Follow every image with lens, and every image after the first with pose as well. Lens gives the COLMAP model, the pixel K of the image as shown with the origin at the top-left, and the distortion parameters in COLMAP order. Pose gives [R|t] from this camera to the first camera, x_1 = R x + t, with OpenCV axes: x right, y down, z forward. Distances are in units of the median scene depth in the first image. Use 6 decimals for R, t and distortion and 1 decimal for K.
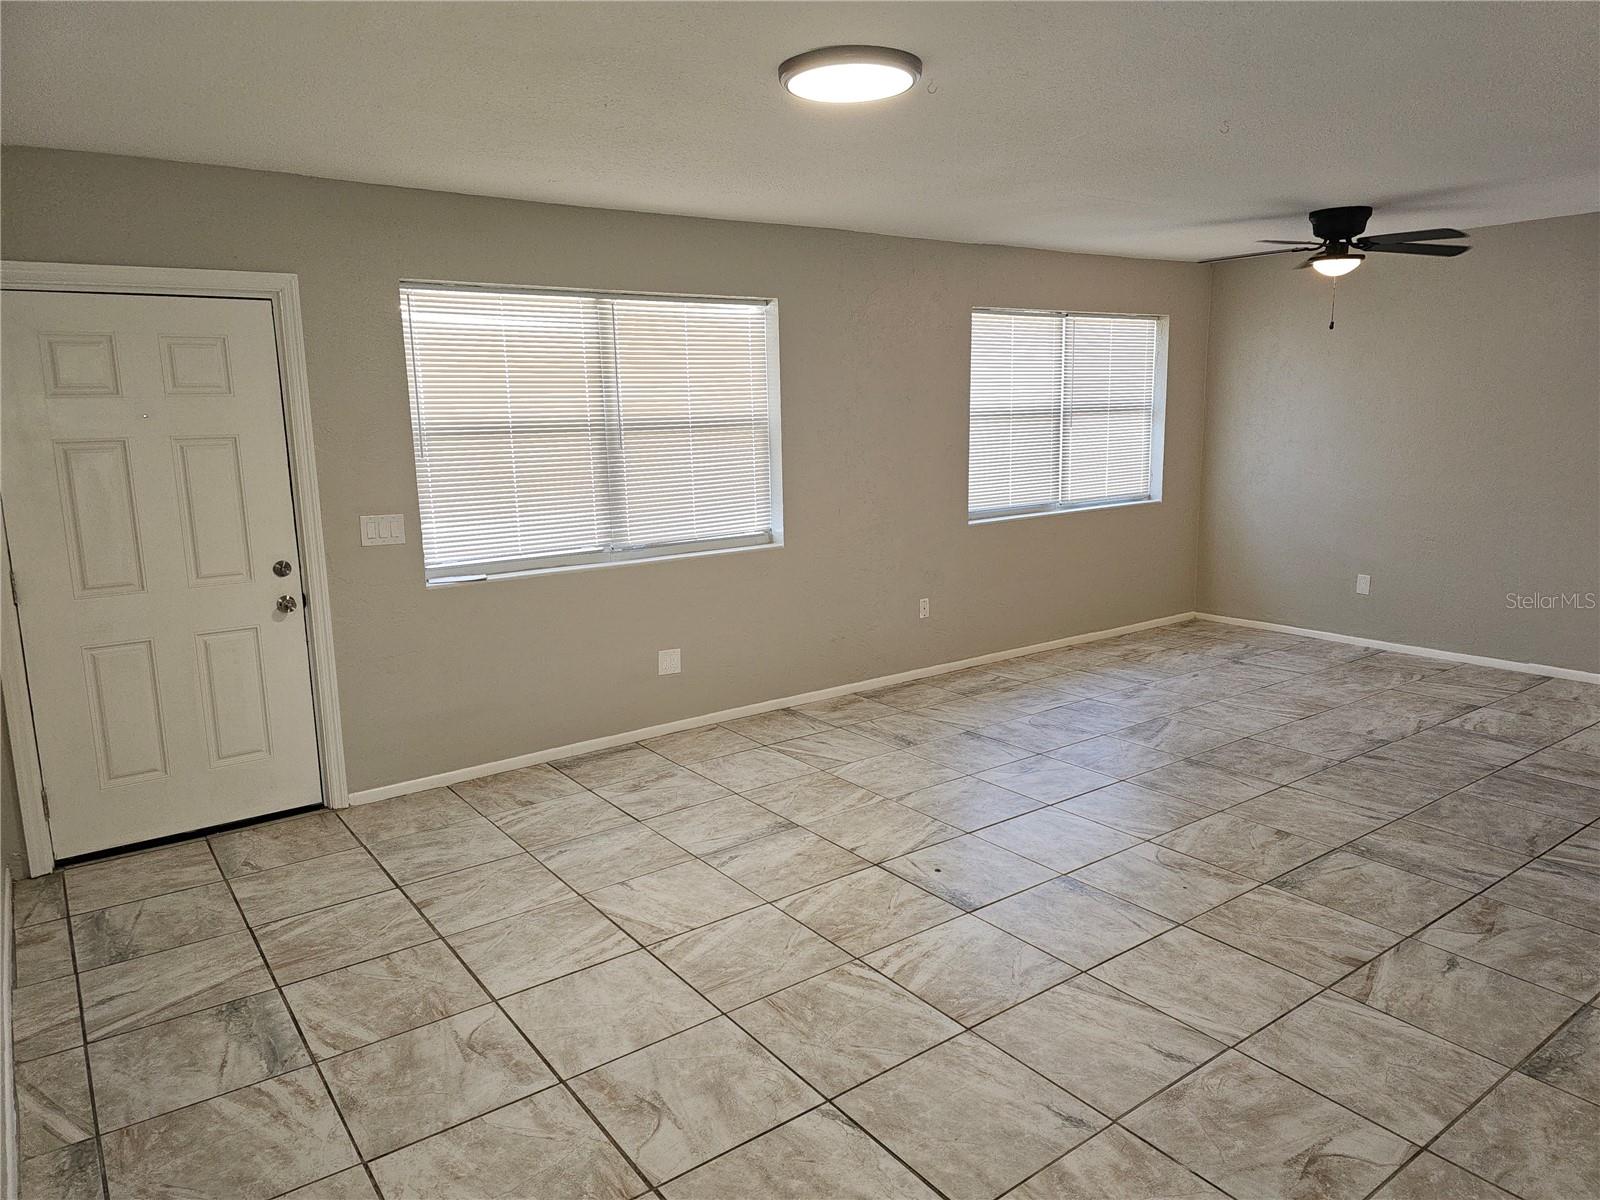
lens RADIAL K [[1067.3, 0, 809.9], [0, 1067.3, 604.9], [0, 0, 1]] dist [0.063873, -0.061413]
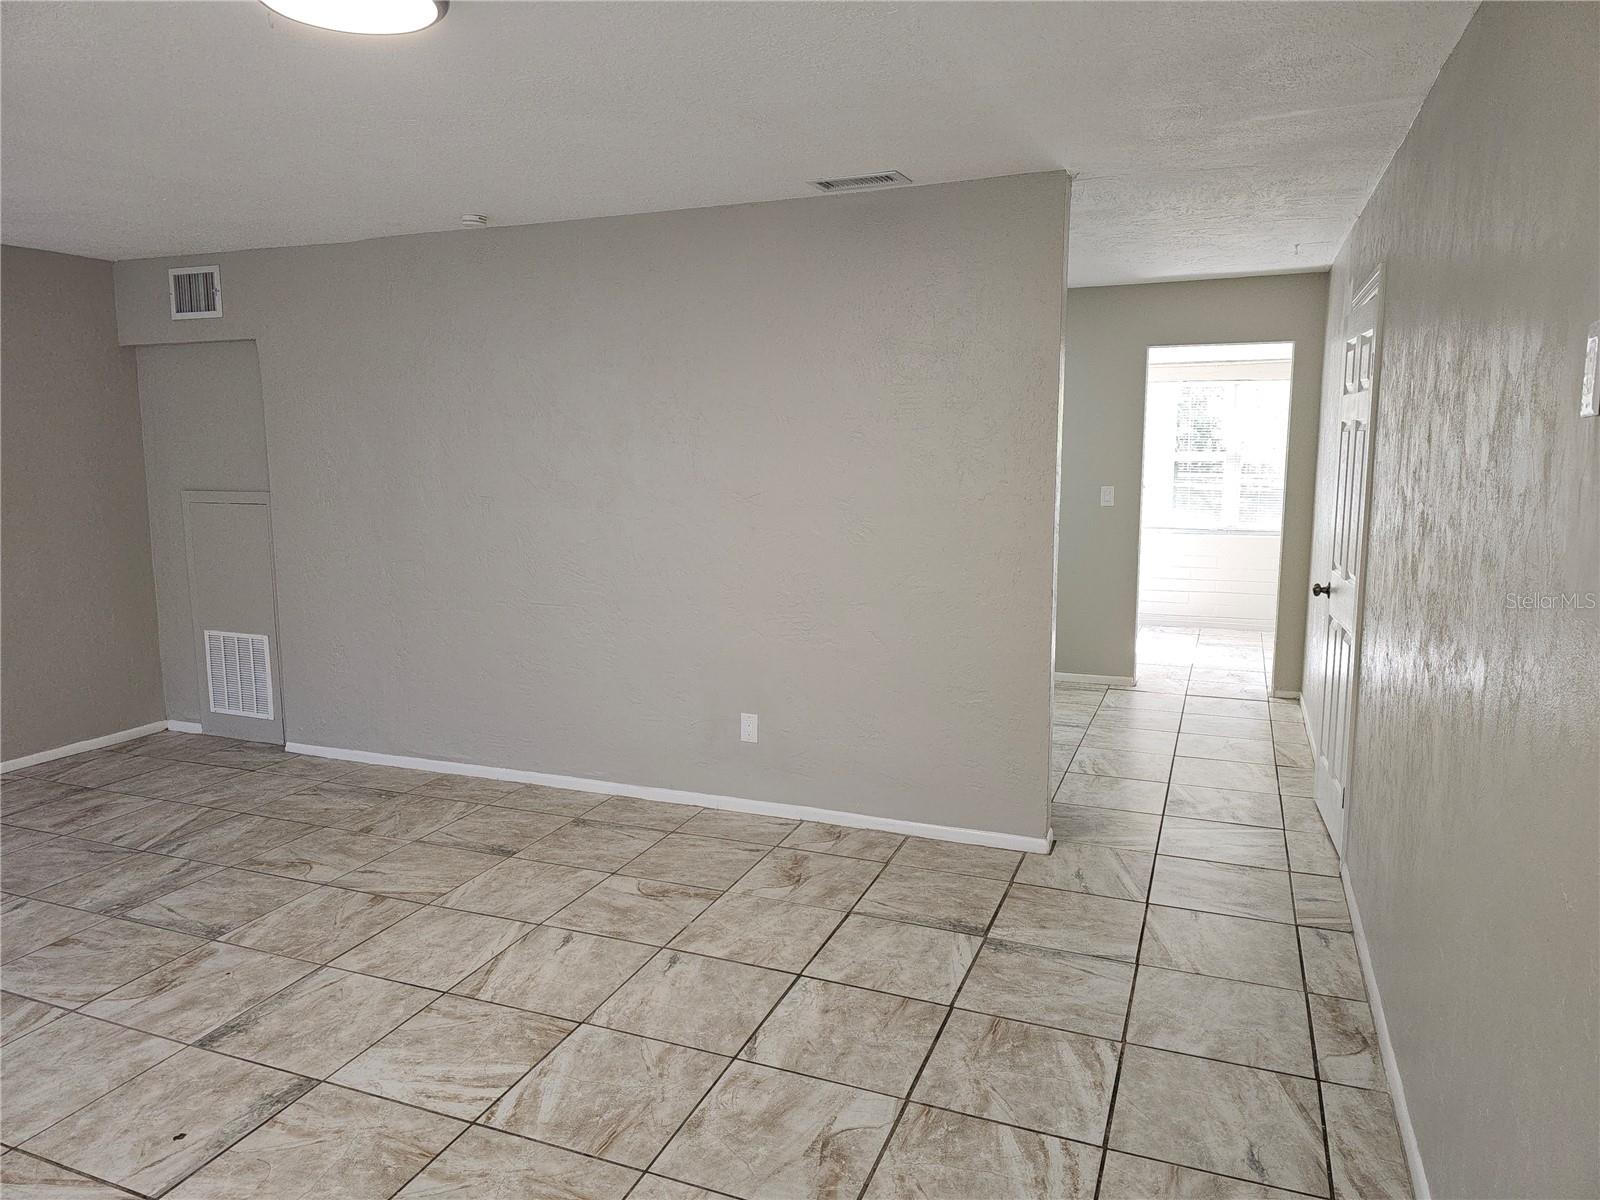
lens RADIAL K [[1067.3, 0, 788.3], [0, 1067.3, 586.6], [0, 0, 1]] dist [0.063873, -0.061413]
pose [[-0.518878, -0.095833, 0.849460, -0.576410], [0.174338, 0.960949, 0.214902, -0.147475], [-0.836882, 0.259601, -0.481908, 0.870691]]
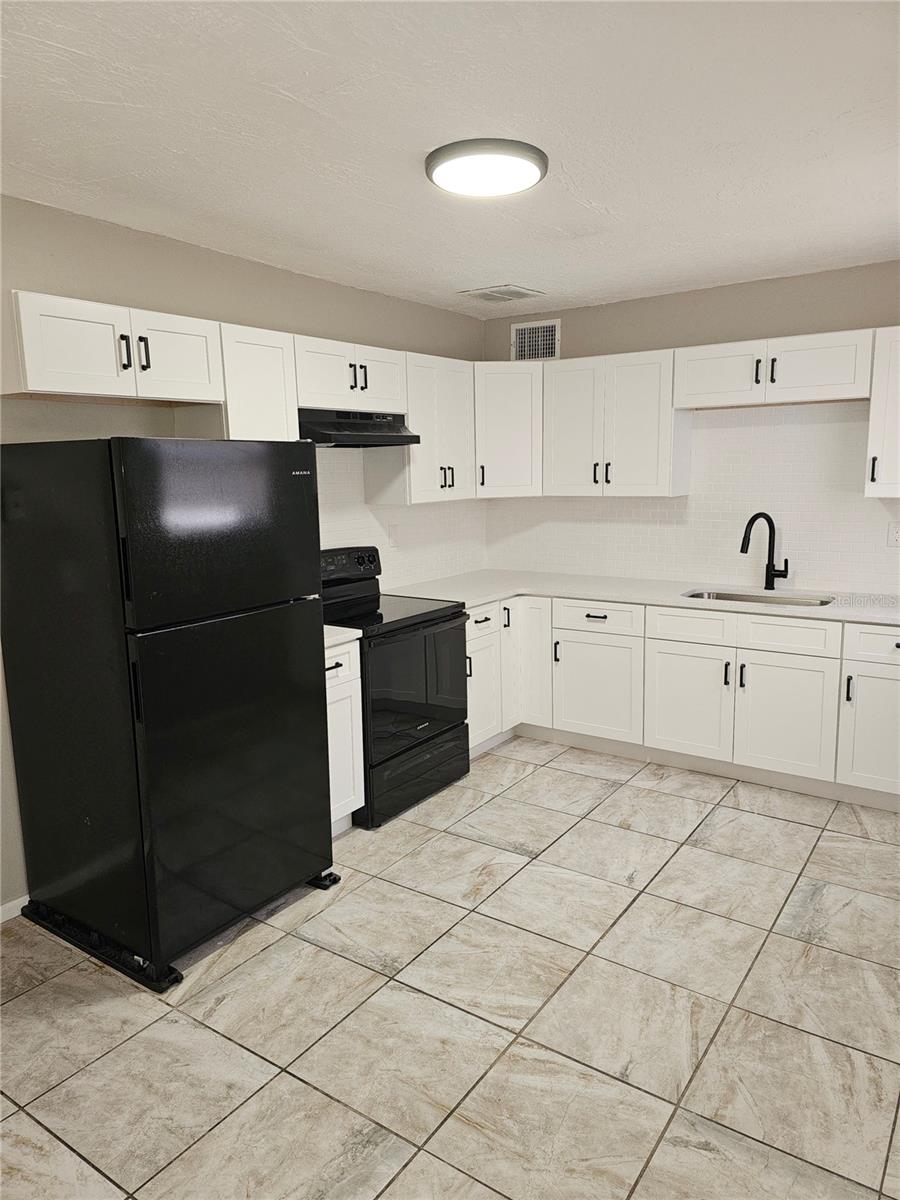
lens RADIAL K [[800.5, 0, 443.6], [0, 800.5, 592.9], [0, 0, 1]] dist [0.063873, -0.061413]
pose [[0.943368, -0.052543, 0.327559, 0.434822], [0.063062, 0.997777, -0.021566, 0.107494], [-0.325698, 0.041001, 0.944584, -0.566185]]
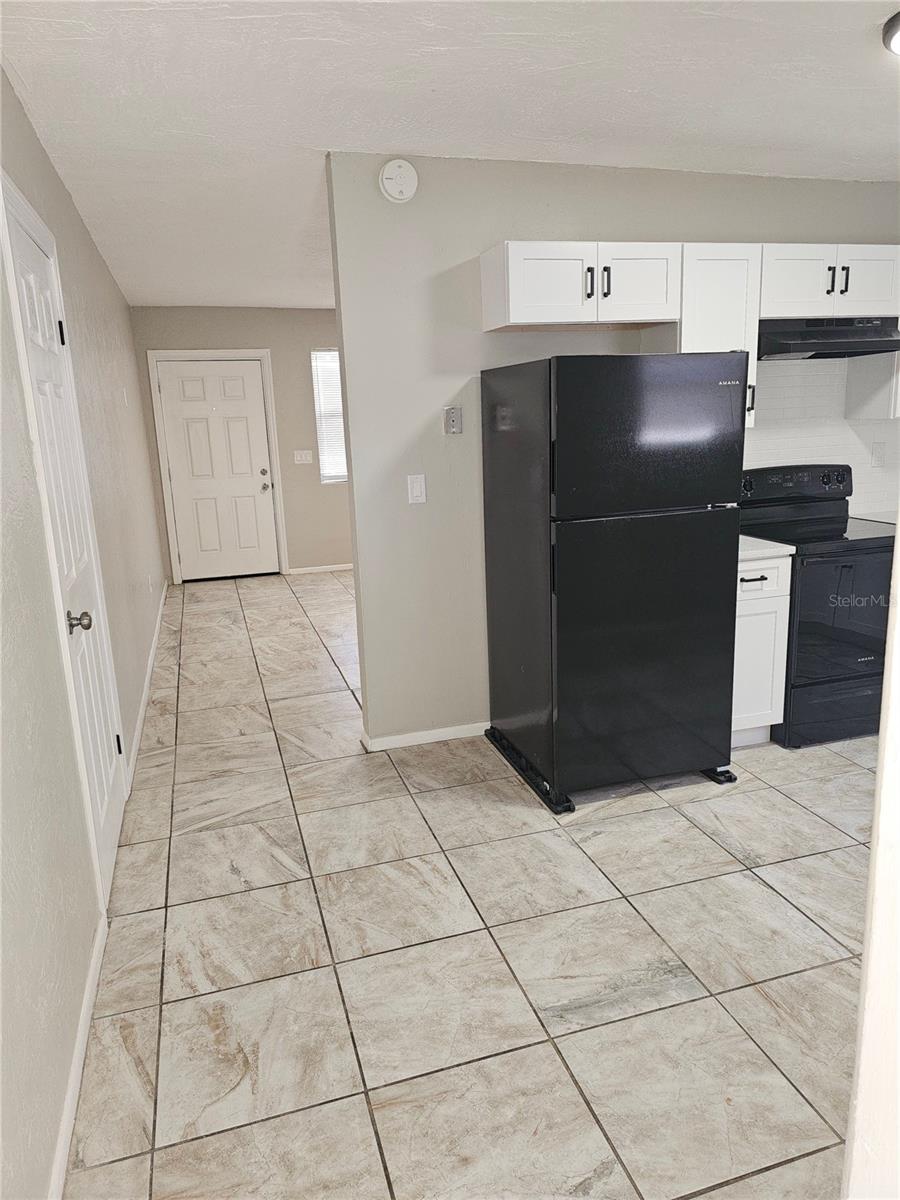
lens RADIAL K [[800.5, 0, 451.9], [0, 800.5, 592.5], [0, 0, 1]] dist [0.063873, -0.061413]
pose [[0.945706, 0.054168, -0.320478, 0.549993], [-0.039795, 0.997893, 0.051235, 0.138421], [0.322578, -0.035700, 0.945870, -0.638308]]
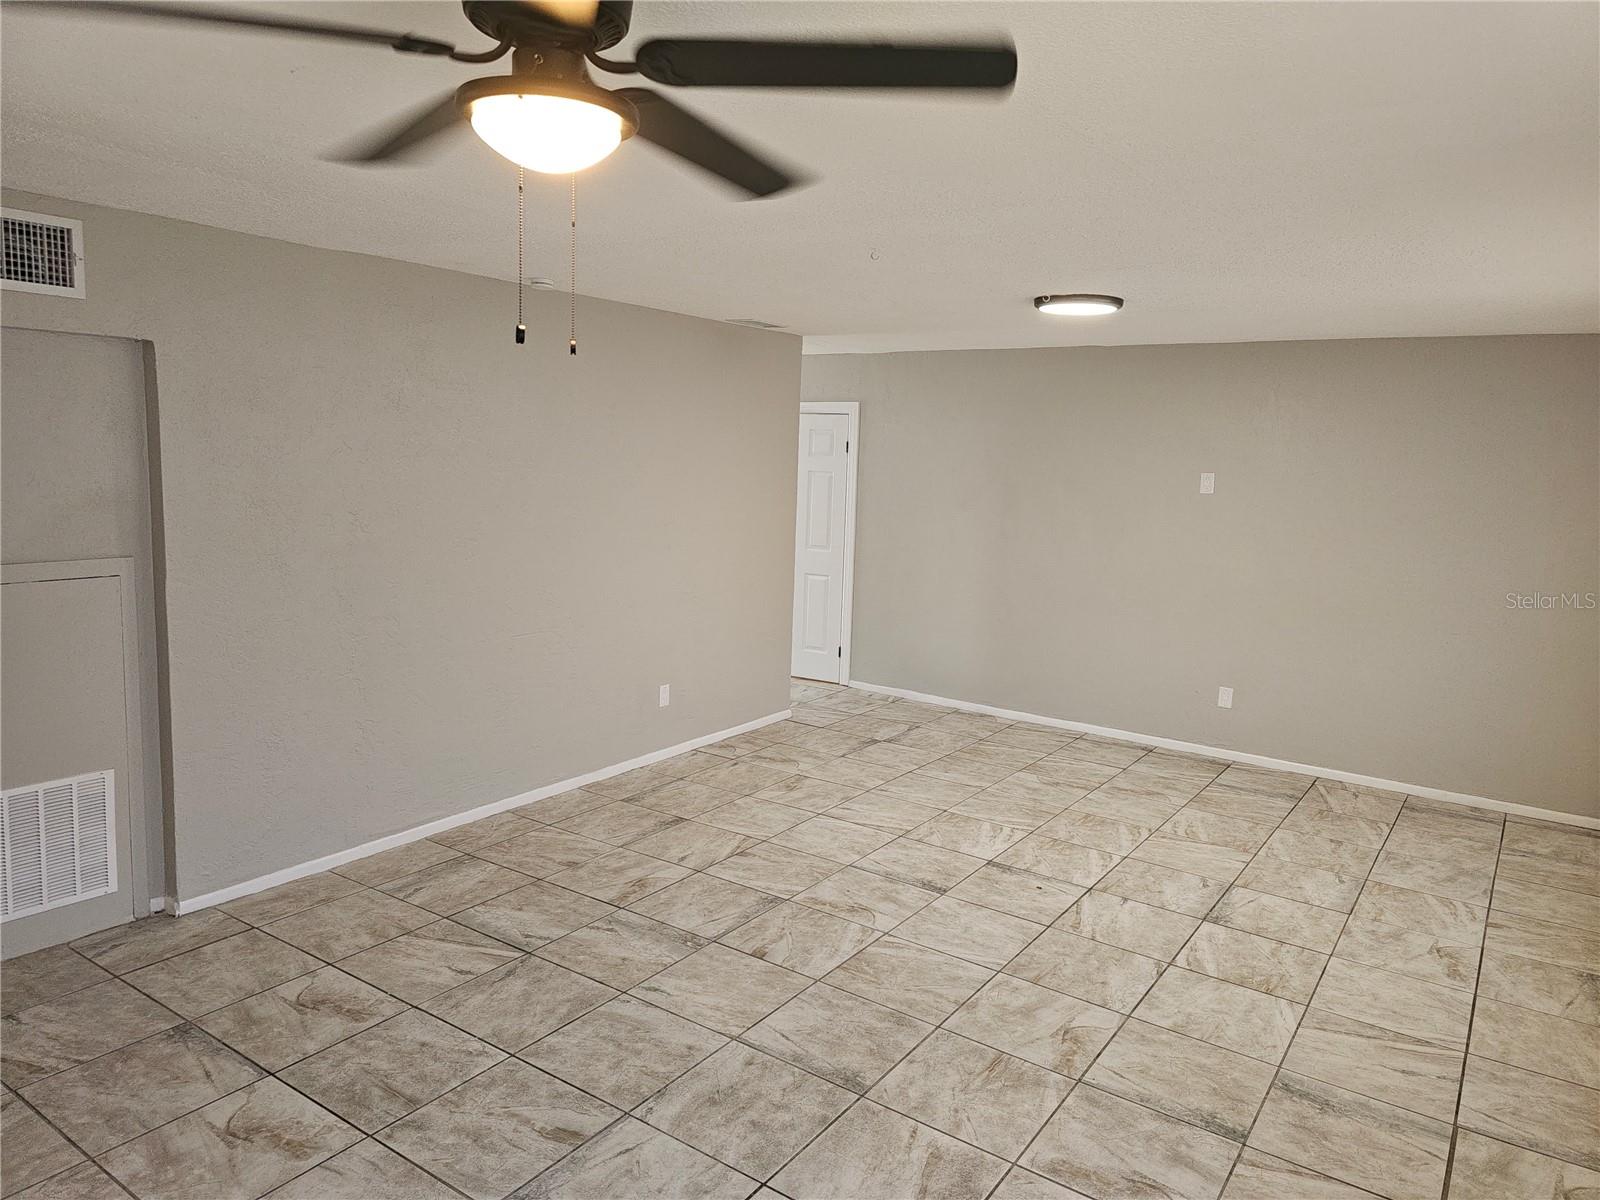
lens RADIAL K [[1067.3, 0, 807.0], [0, 1067.3, 588.1], [0, 0, 1]] dist [0.063873, -0.061413]
pose [[-0.946551, 0.026913, -0.321431, 0.705182], [-0.078062, 0.947777, 0.309234, -0.401477], [0.312967, 0.317797, -0.895018, 1.789603]]
